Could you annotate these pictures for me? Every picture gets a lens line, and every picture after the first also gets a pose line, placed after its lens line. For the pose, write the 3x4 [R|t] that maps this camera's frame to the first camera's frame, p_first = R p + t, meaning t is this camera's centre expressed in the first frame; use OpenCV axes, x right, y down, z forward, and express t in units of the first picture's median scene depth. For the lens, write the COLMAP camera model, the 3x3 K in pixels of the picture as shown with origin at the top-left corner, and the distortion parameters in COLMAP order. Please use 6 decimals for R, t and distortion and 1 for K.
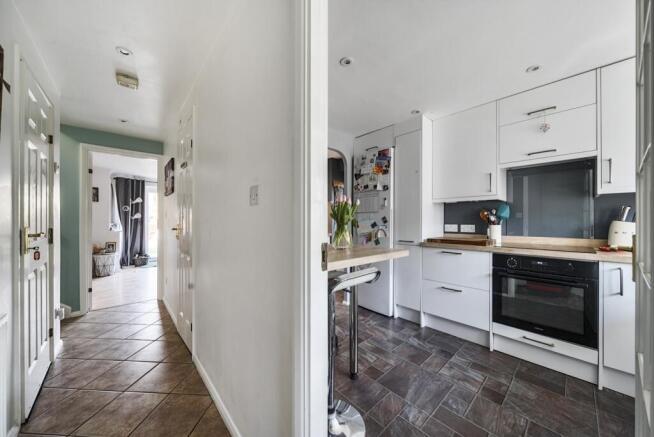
lens RADIAL K [[229.1, 0, 324.2], [0, 229.1, 219.7], [0, 0, 1]] dist [-0.005649, 0.000459]
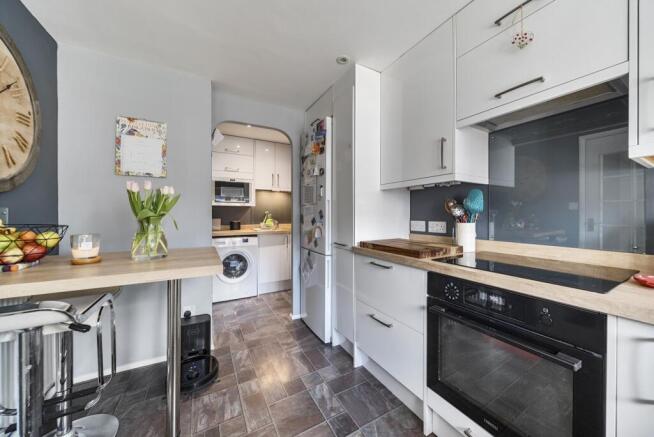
lens RADIAL K [[229.1, 0, 328.1], [0, 229.1, 214.9], [0, 0, 1]] dist [-0.005649, 0.000459]
pose [[0.975143, -0.001398, -0.221571, 0.474381], [0.003399, 0.999957, 0.008651, -0.004232], [0.221549, -0.009189, 0.975106, 0.281960]]
